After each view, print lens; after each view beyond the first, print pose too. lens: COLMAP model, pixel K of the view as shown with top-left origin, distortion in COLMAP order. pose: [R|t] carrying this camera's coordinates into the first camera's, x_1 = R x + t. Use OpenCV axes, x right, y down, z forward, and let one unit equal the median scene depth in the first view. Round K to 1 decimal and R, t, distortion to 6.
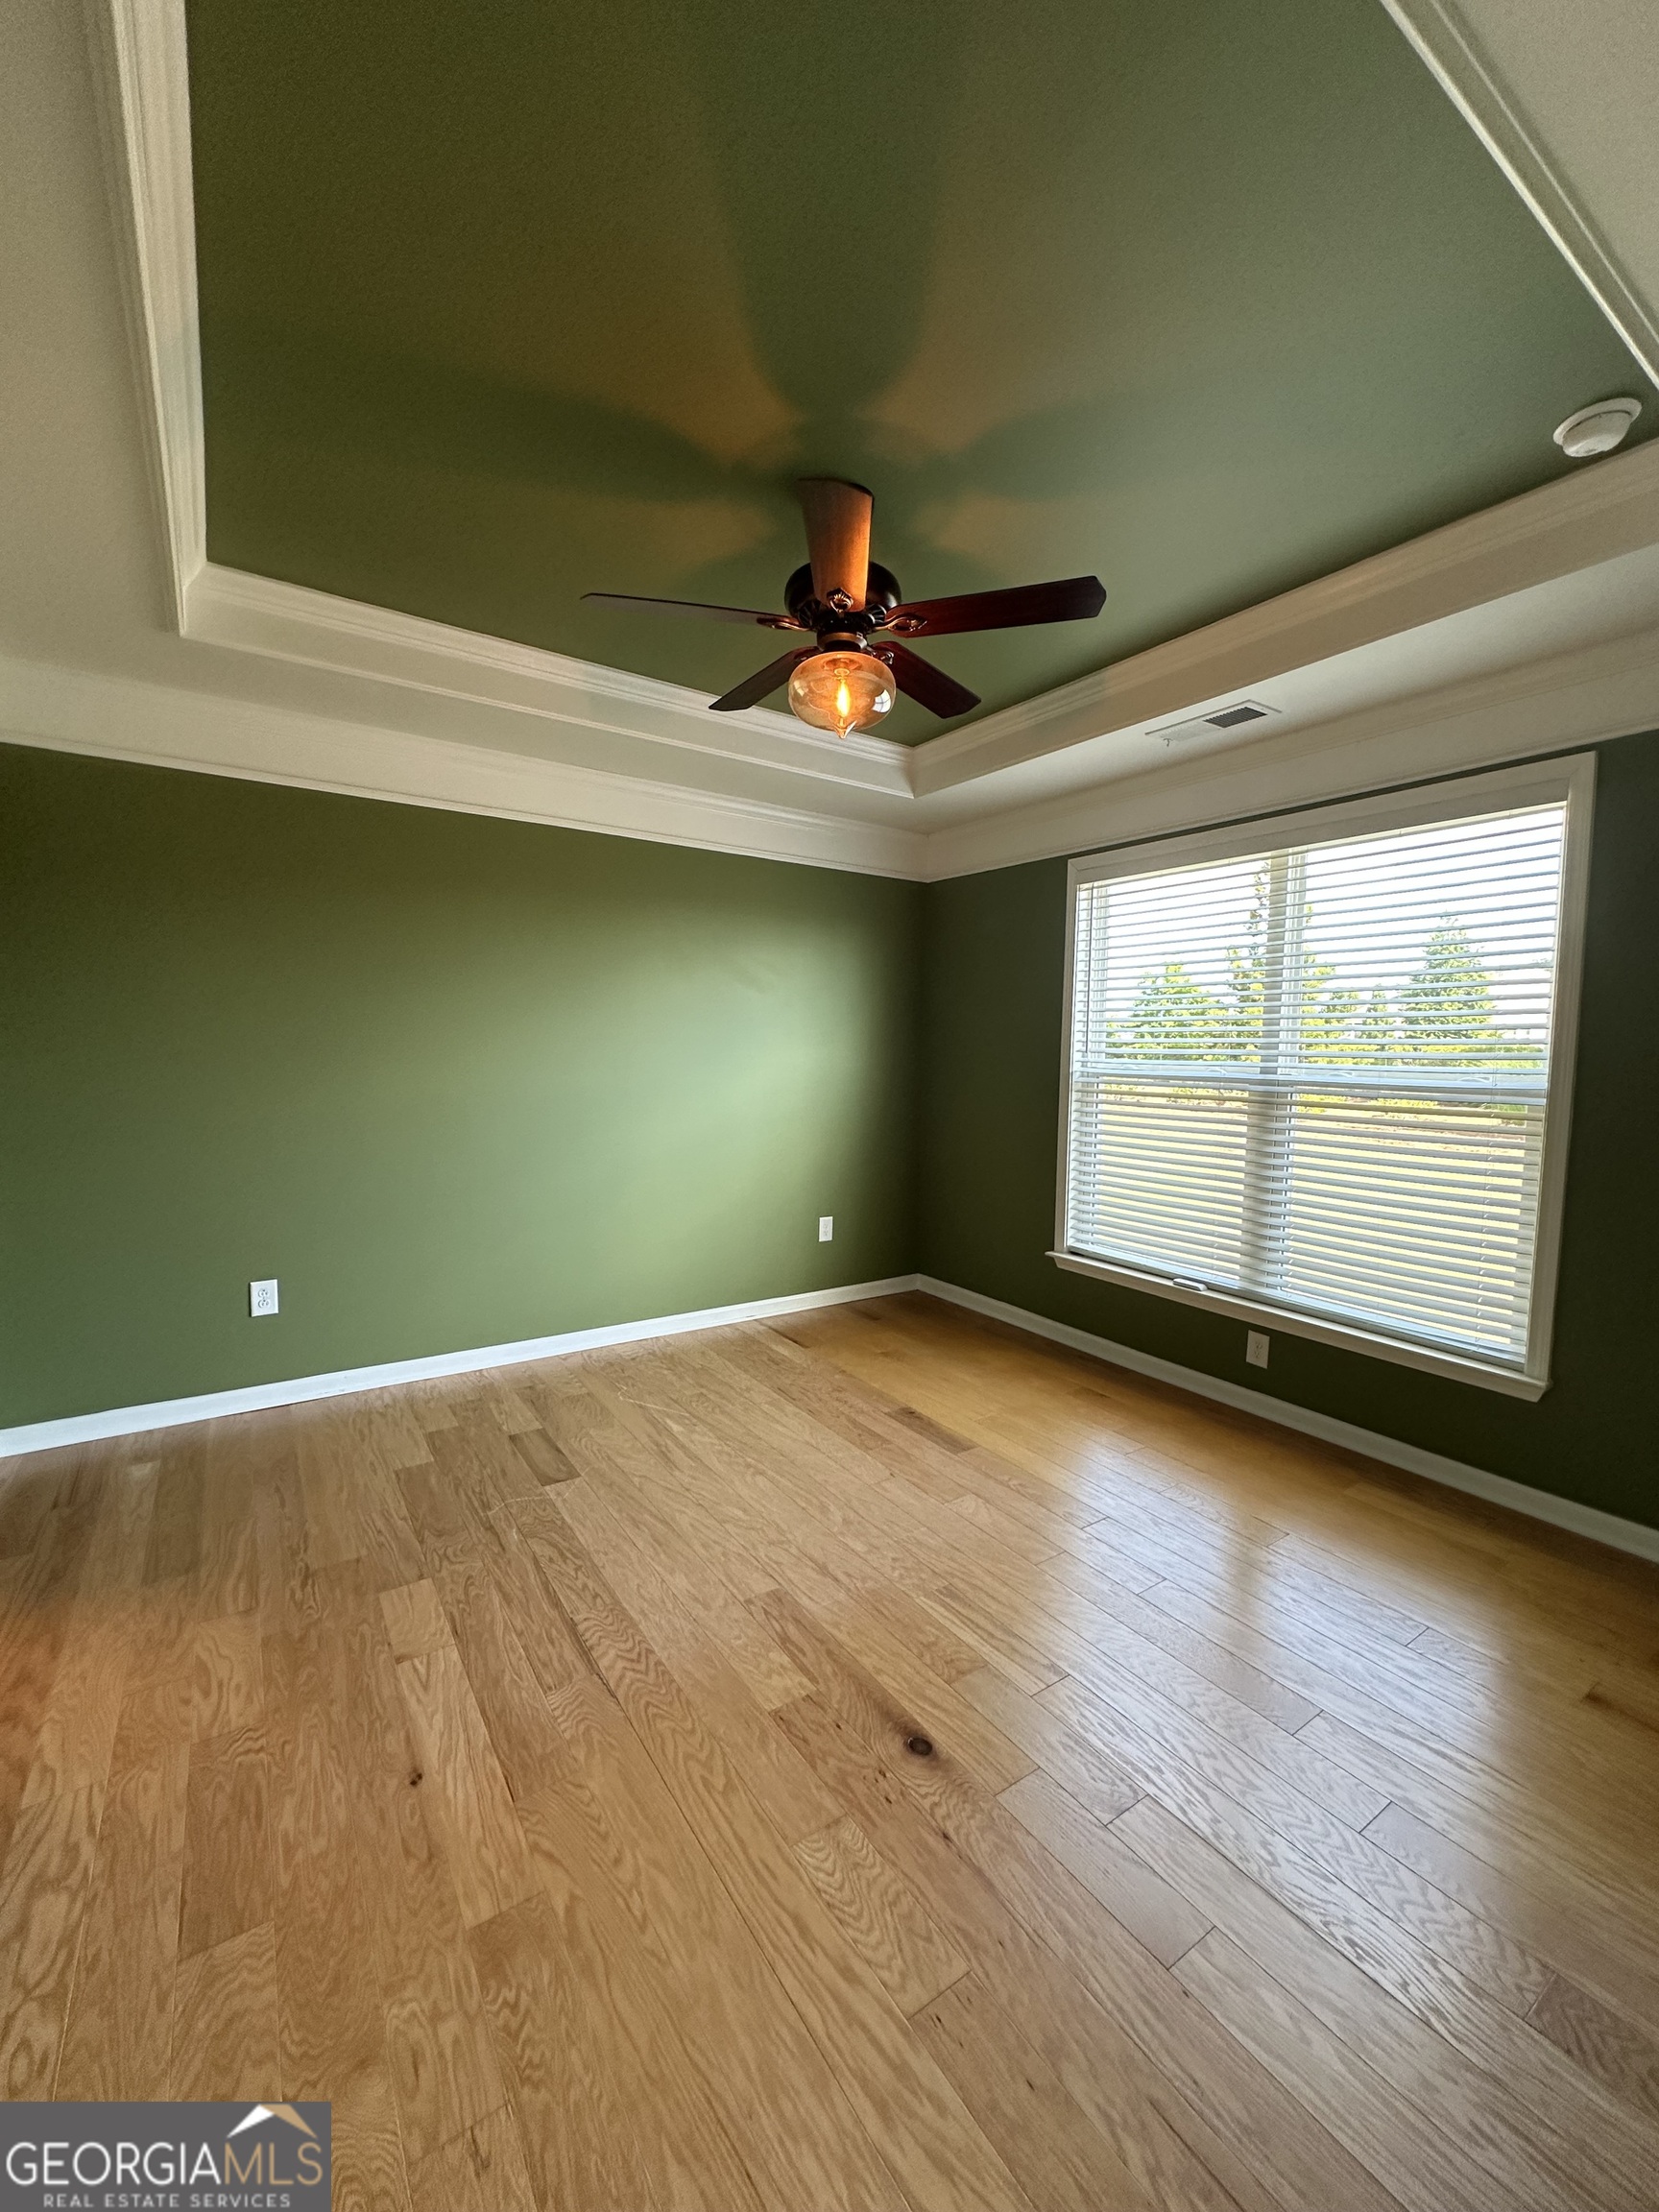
lens RADIAL K [[884.1, 0, 829.5], [0, 884.1, 1106.0], [0, 0, 1]] dist [-0.001886, 0.000293]
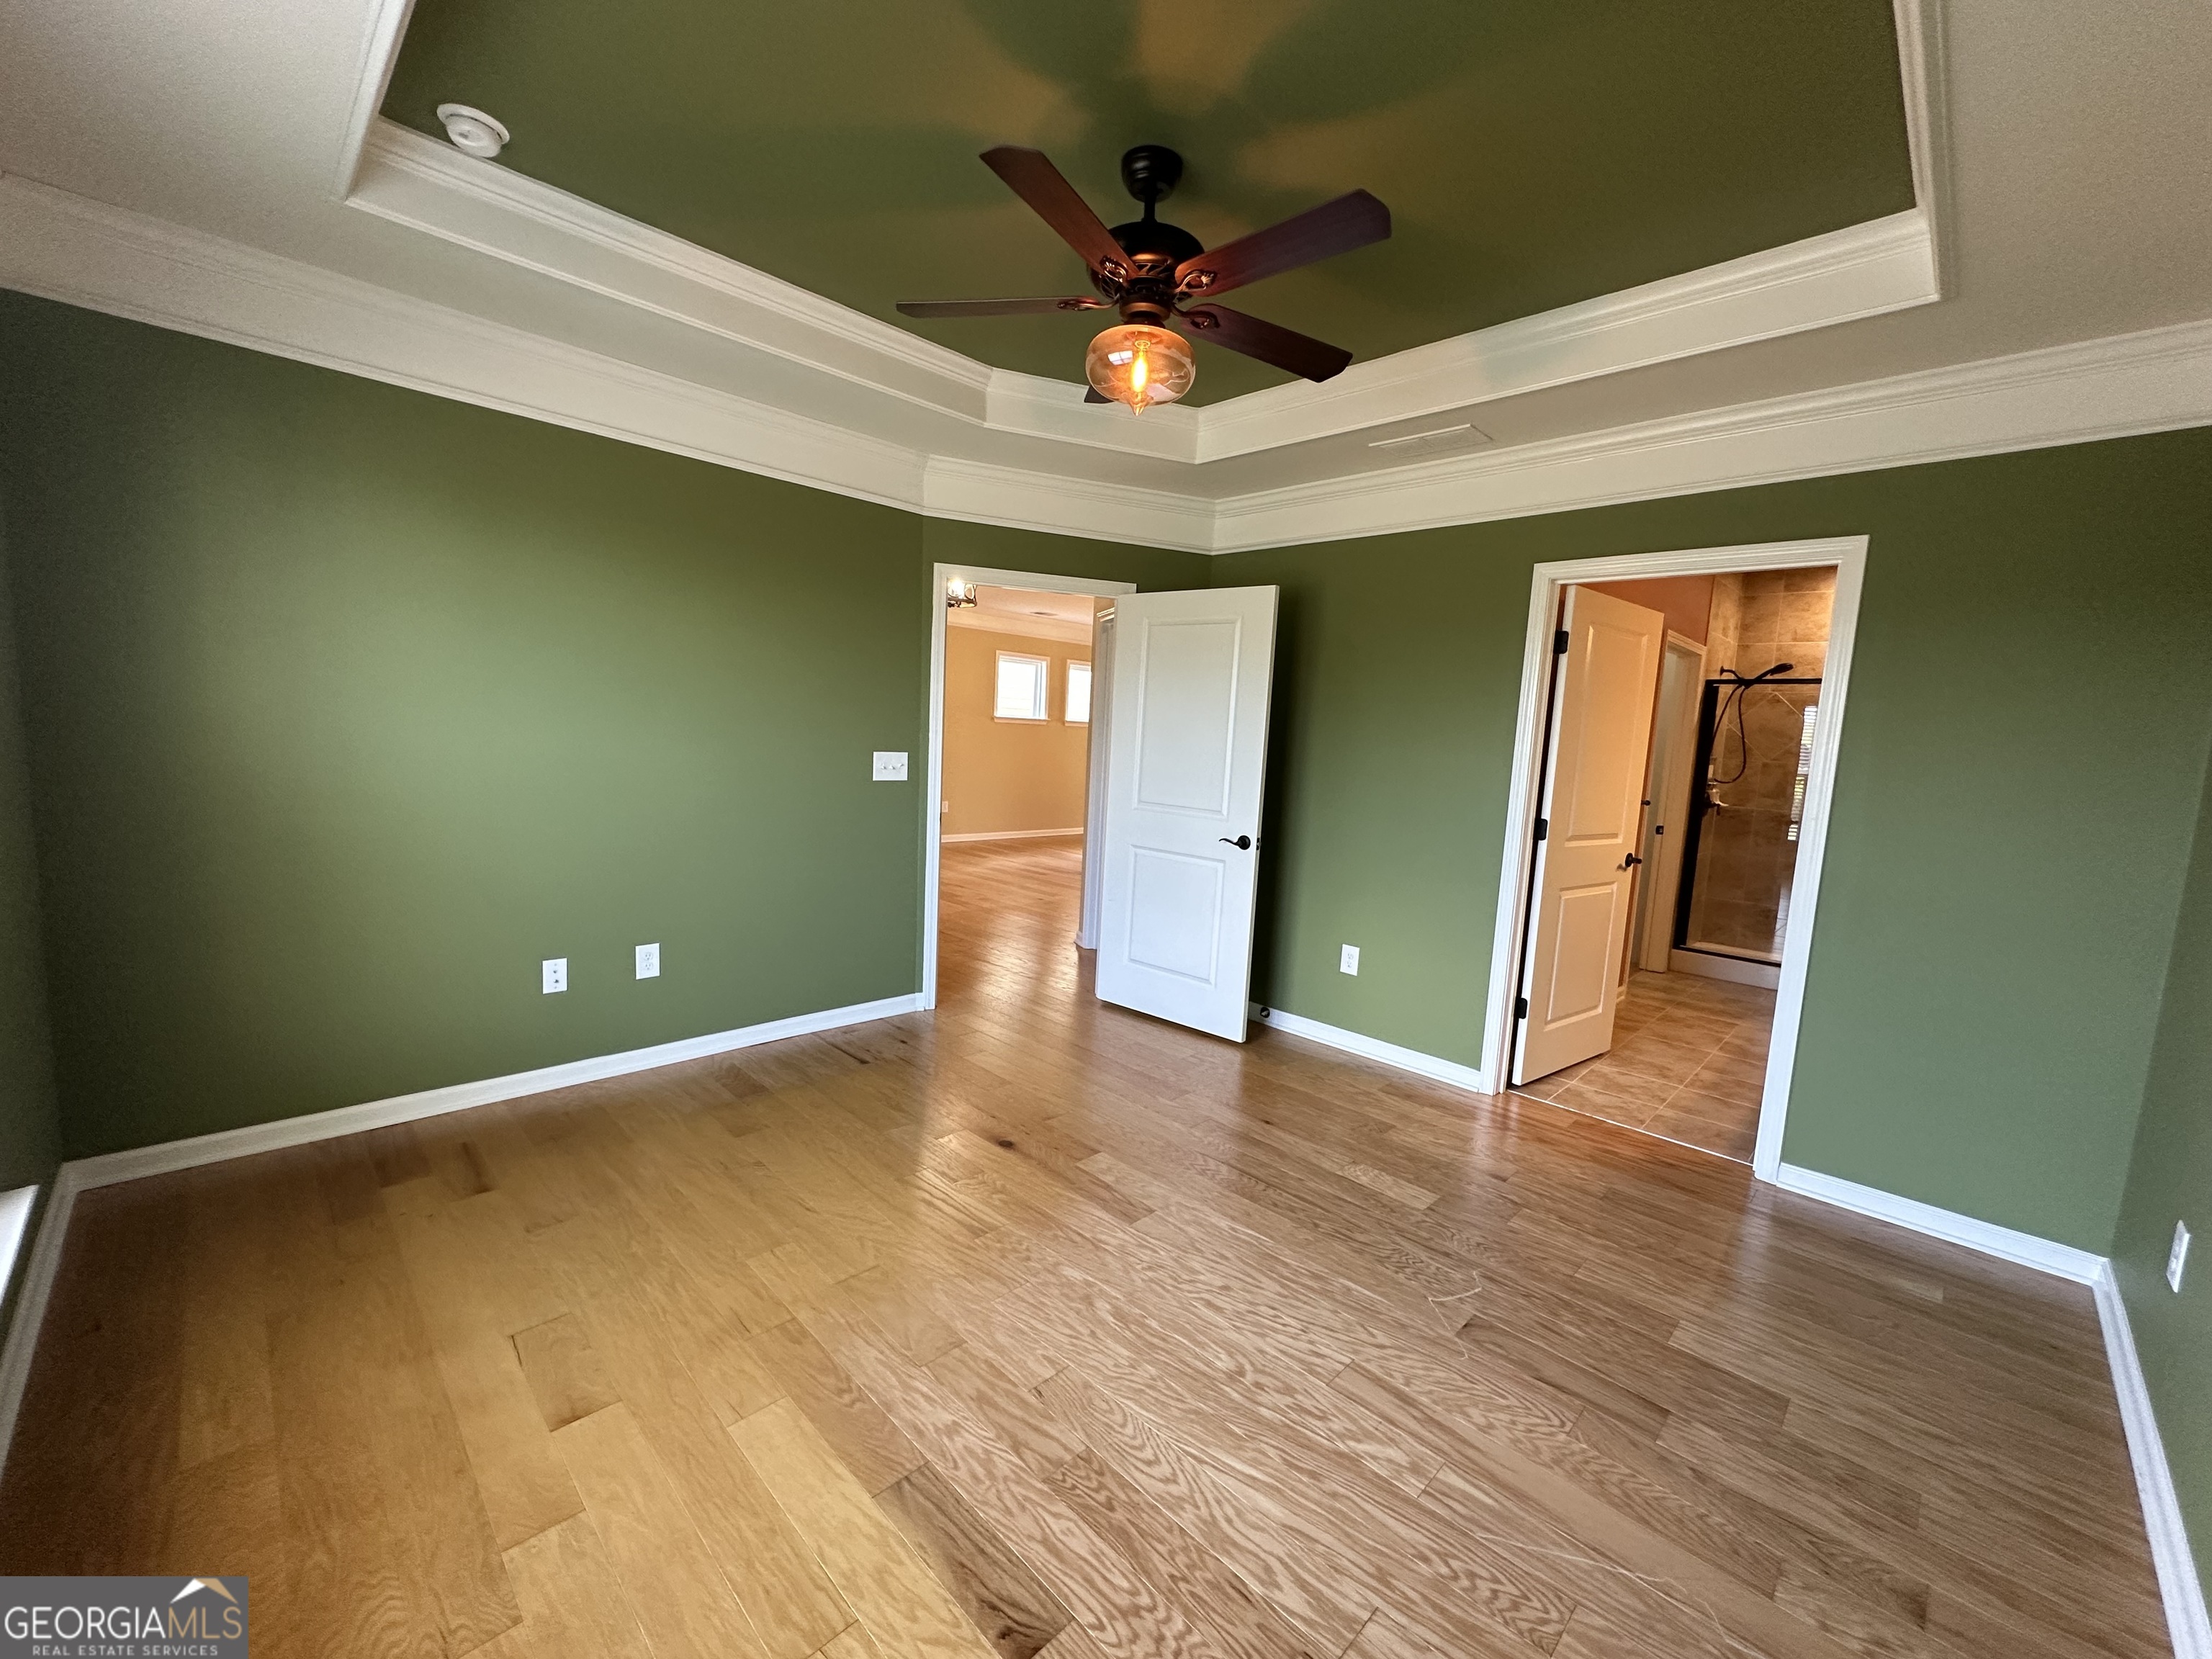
lens RADIAL K [[884.1, 0, 1106.0], [0, 884.1, 829.5], [0, 0, 1]] dist [-0.001886, 0.000293]
pose [[-0.978267, -0.046922, -0.201970, 0.211687], [-0.084580, 0.979639, 0.182081, -0.129452], [0.189314, 0.195207, -0.962317, 1.900831]]
